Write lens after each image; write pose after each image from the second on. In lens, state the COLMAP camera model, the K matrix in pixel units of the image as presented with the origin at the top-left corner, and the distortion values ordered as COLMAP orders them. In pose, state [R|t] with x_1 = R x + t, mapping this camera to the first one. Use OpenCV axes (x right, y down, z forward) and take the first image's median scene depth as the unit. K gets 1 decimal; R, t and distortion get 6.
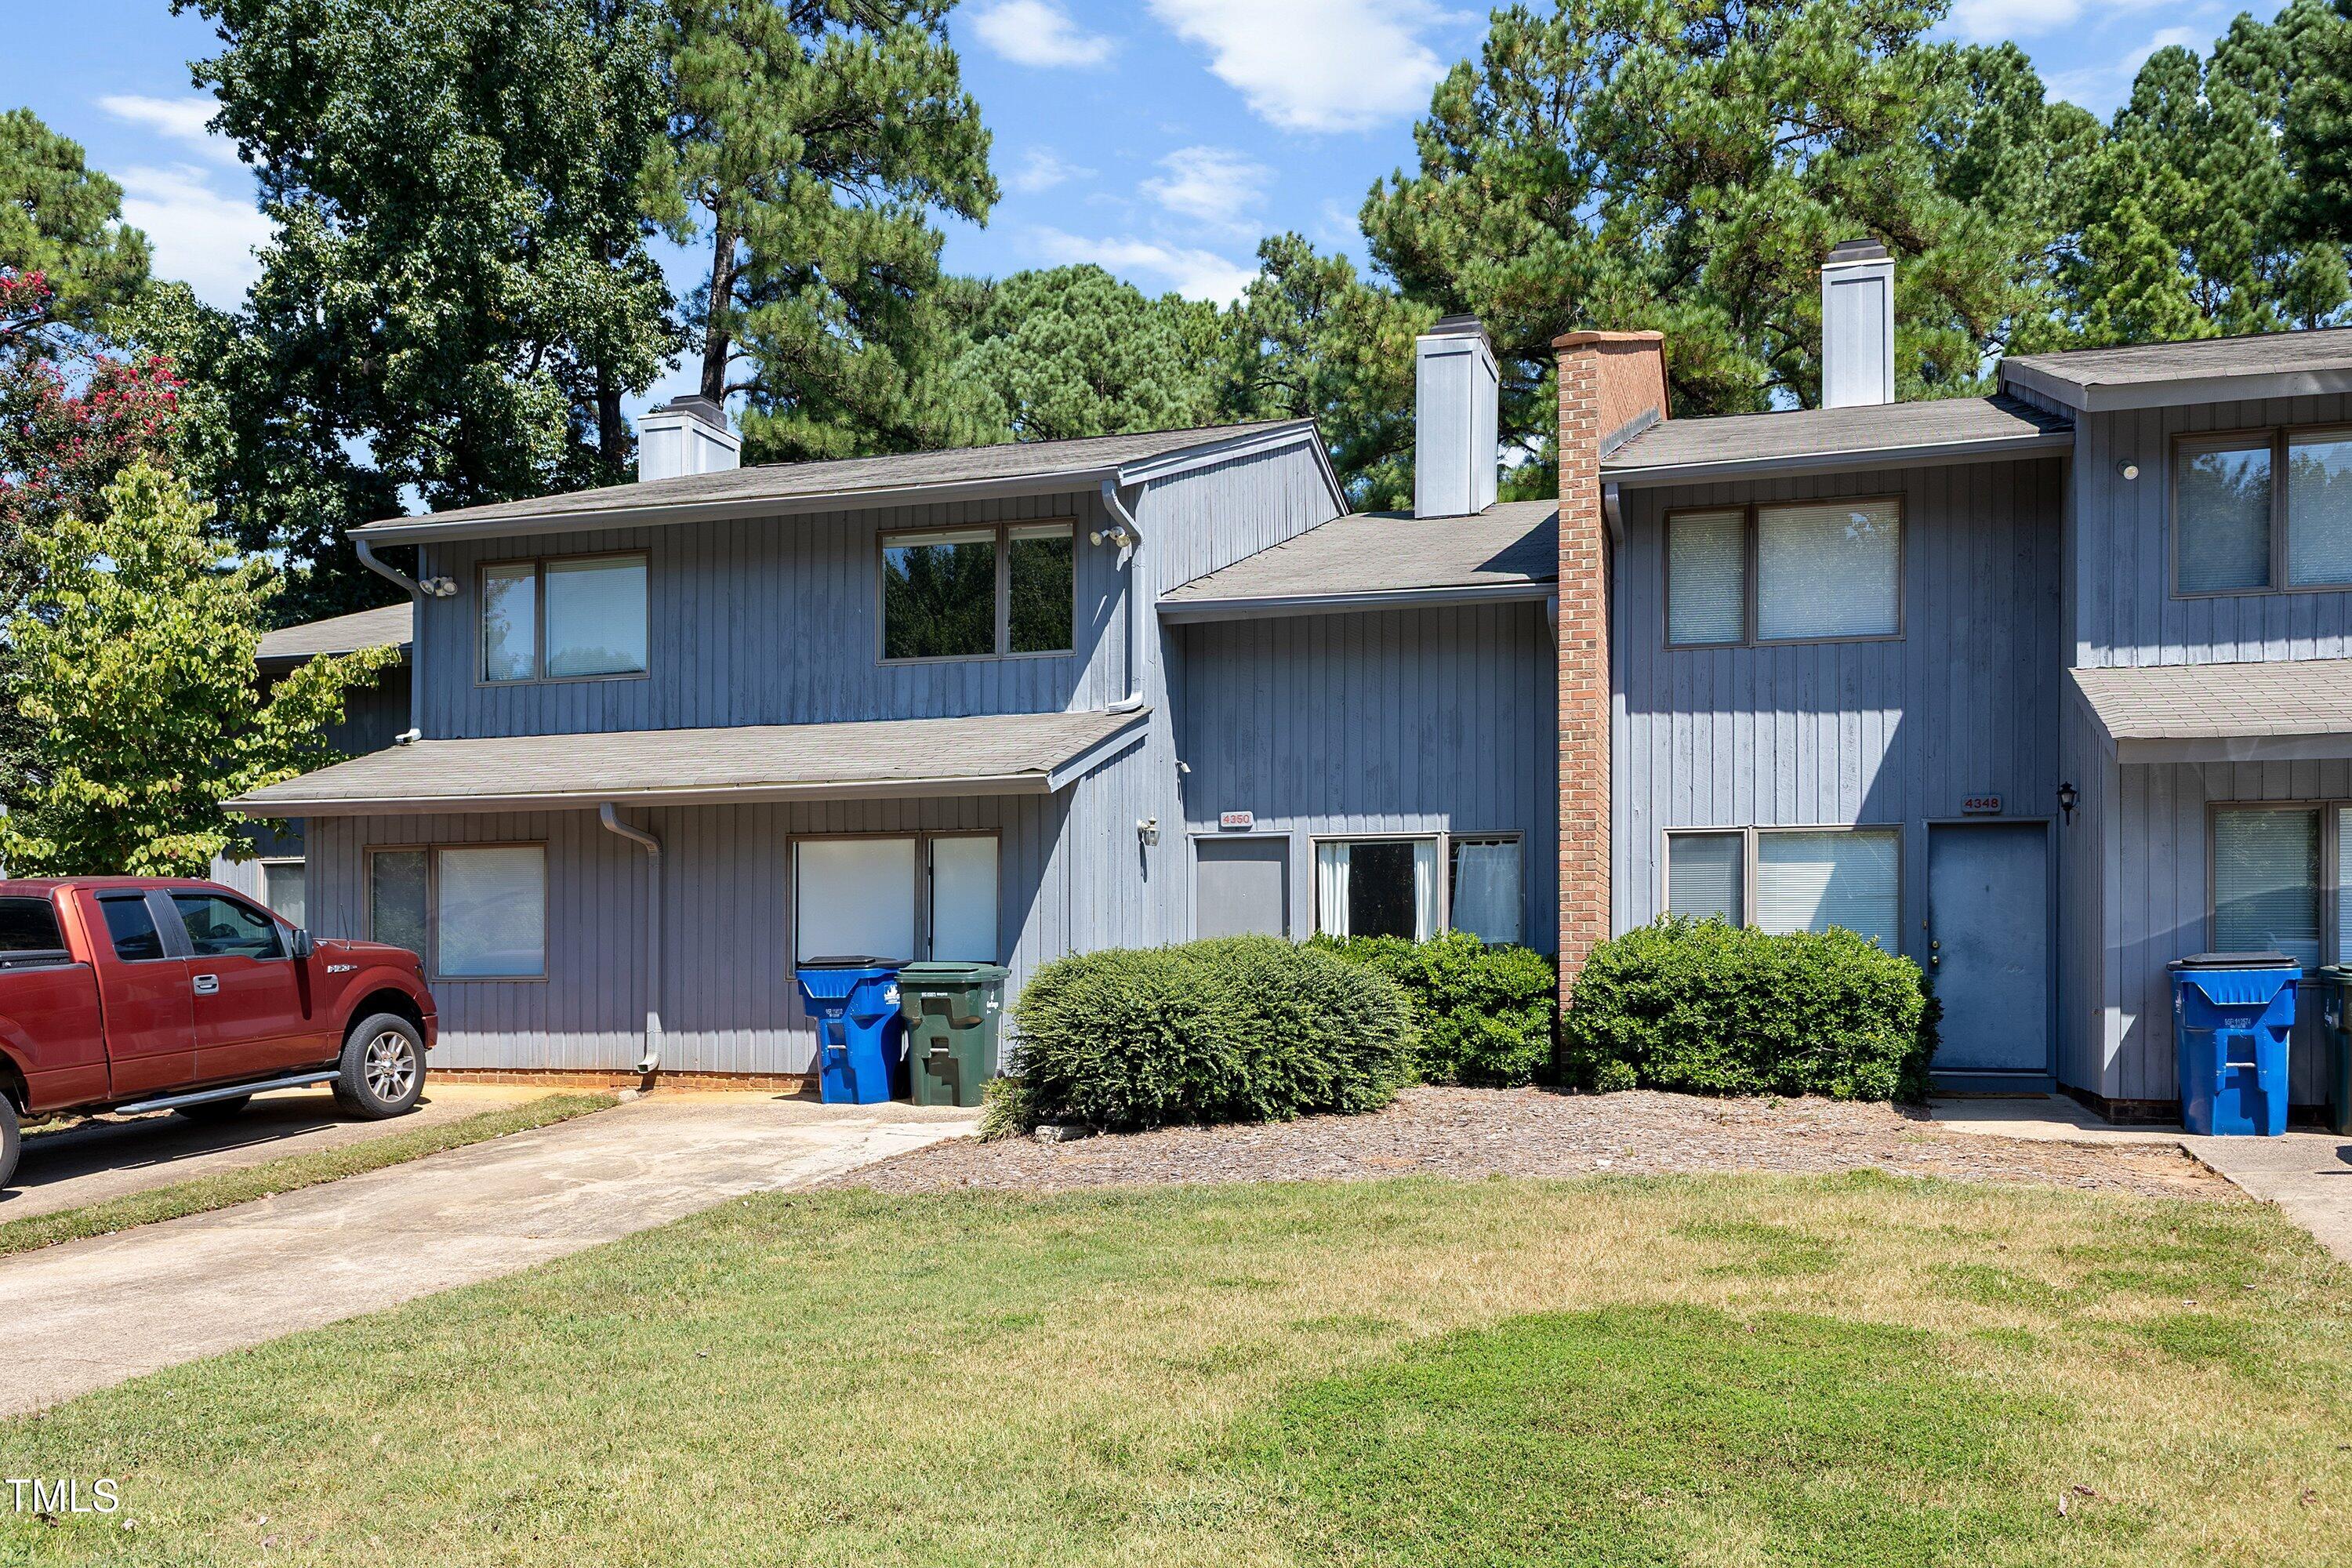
lens RADIAL K [[1937.8, 0, 1173.3], [0, 1937.8, 982.3], [0, 0, 1]] dist [0.003978, -0.012162]
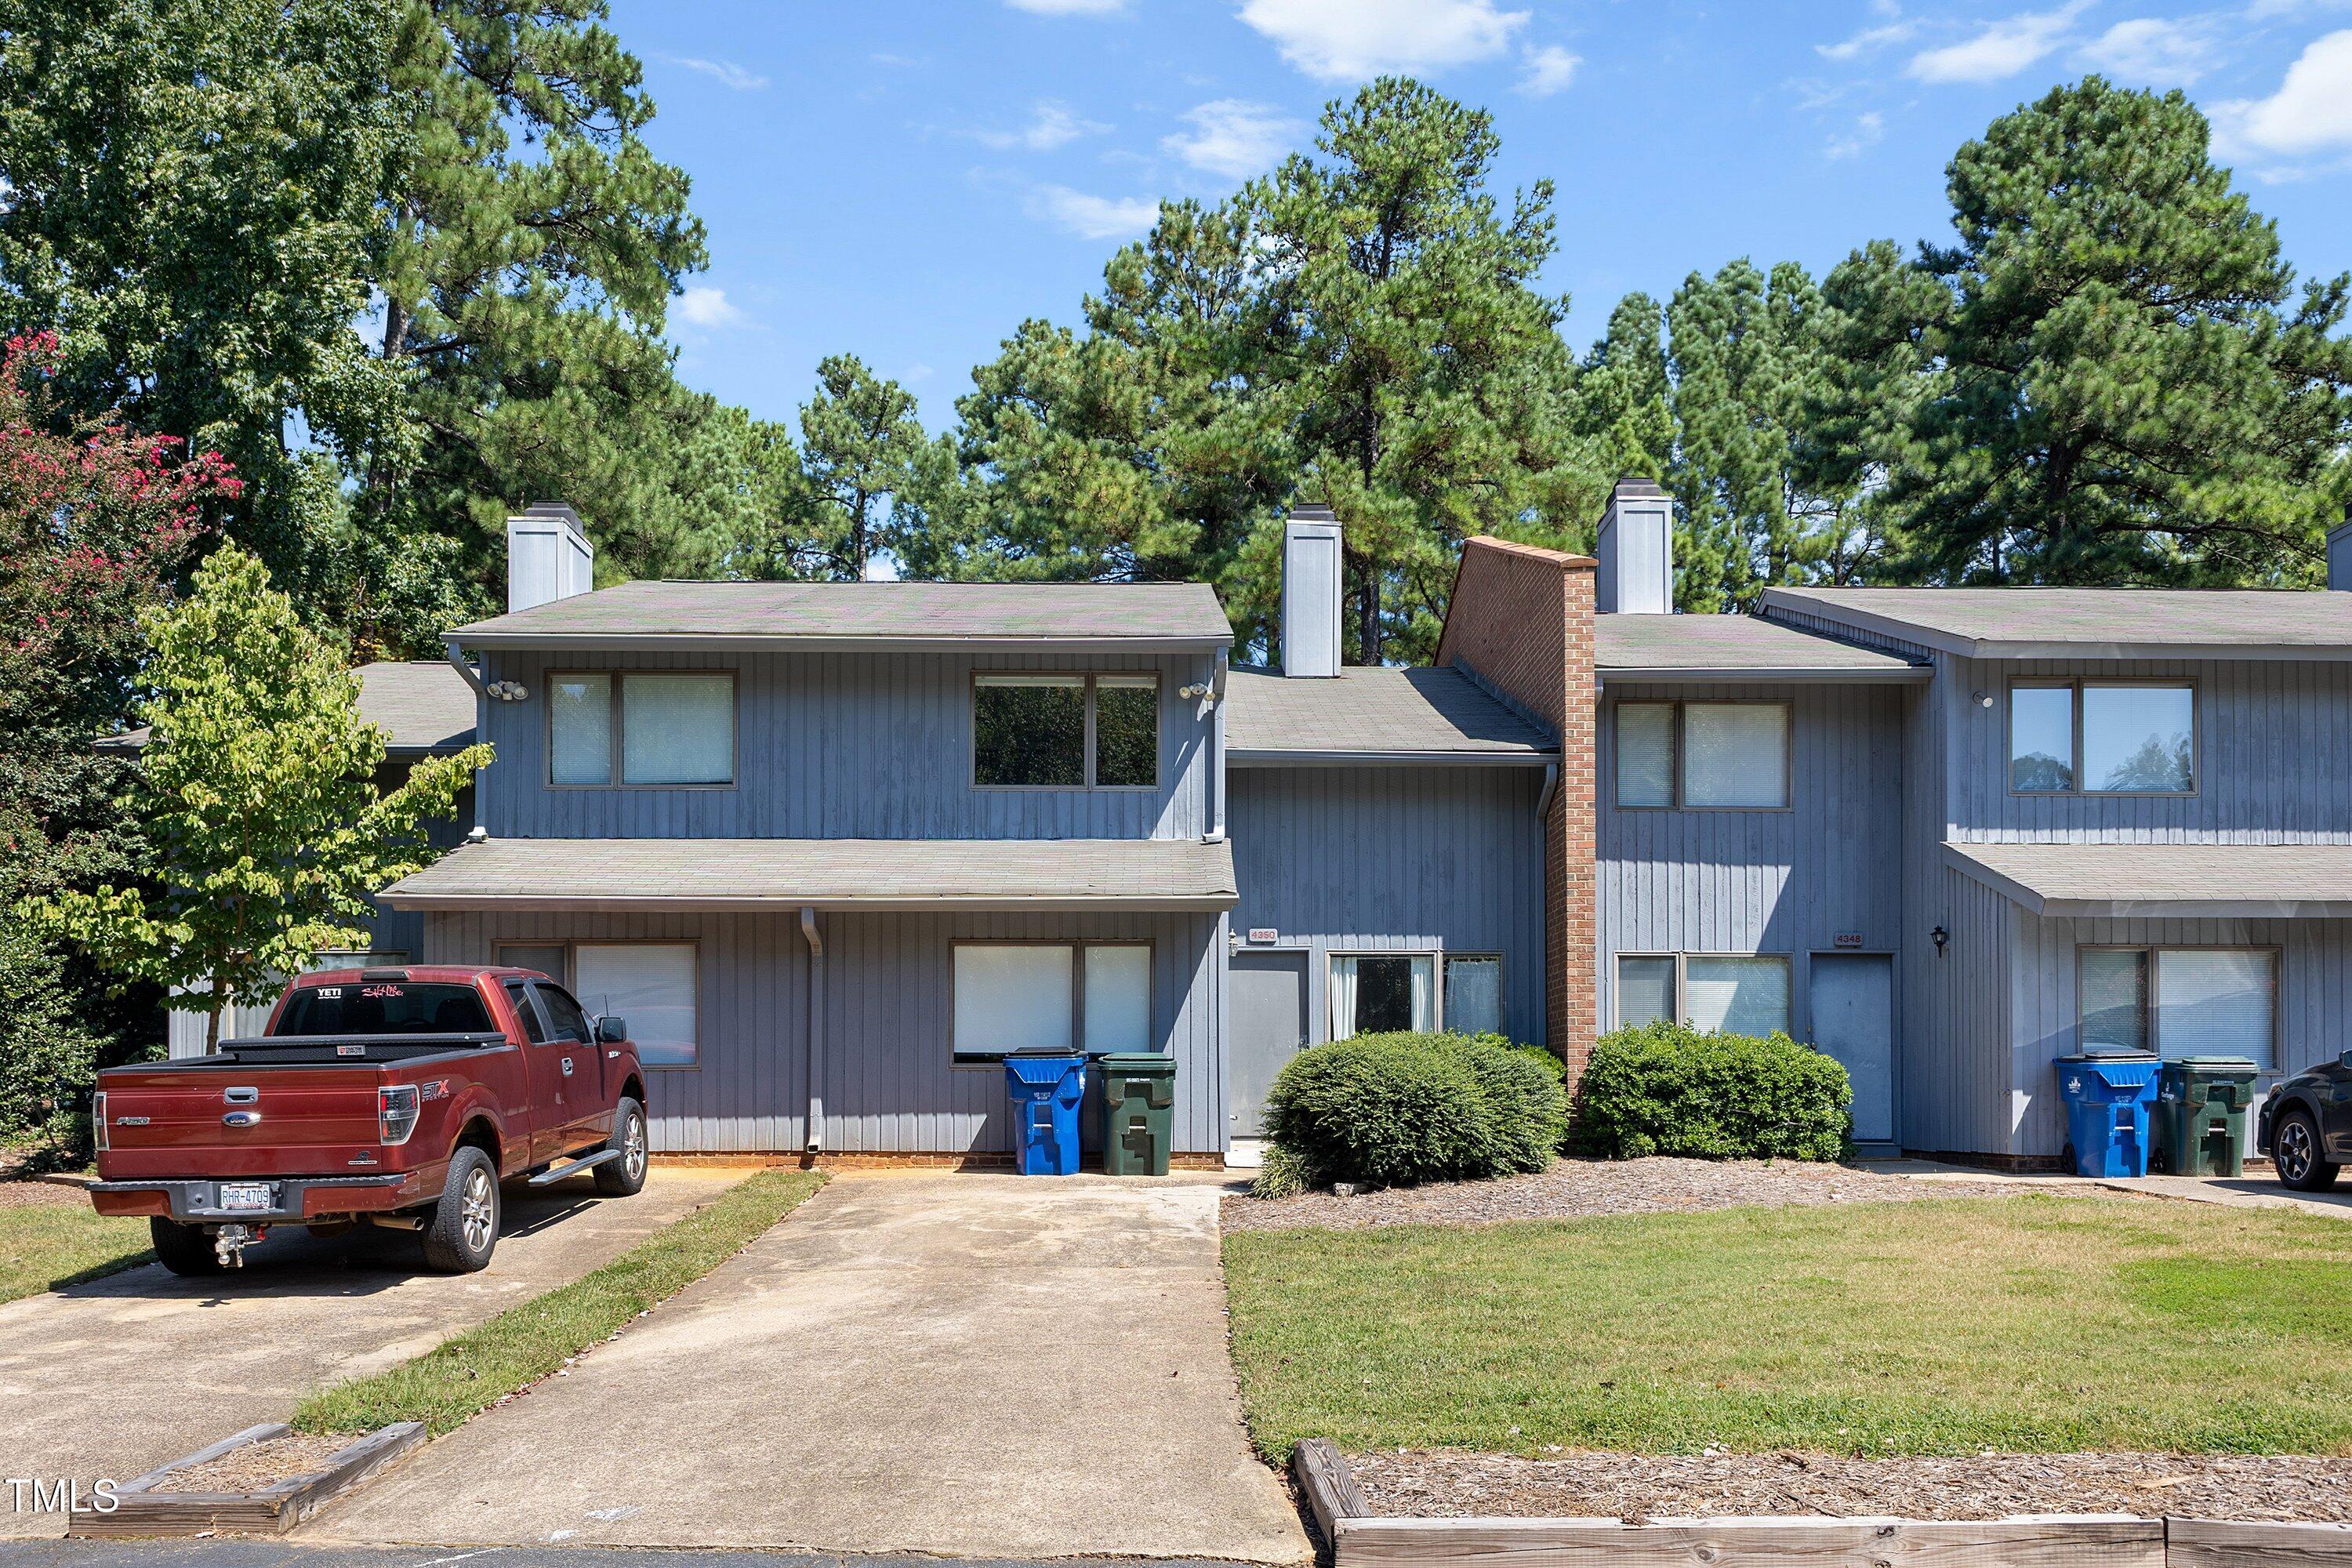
lens RADIAL K [[1951.5, 0, 1162.8], [0, 1951.5, 1074.3], [0, 0, 1]] dist [-0.000544, -0.012147]
pose [[0.950777, 0.003408, 0.309858, -0.428377], [-0.000702, 0.999961, -0.008844, 0.011815], [-0.309876, 0.008191, 0.950742, -0.115553]]
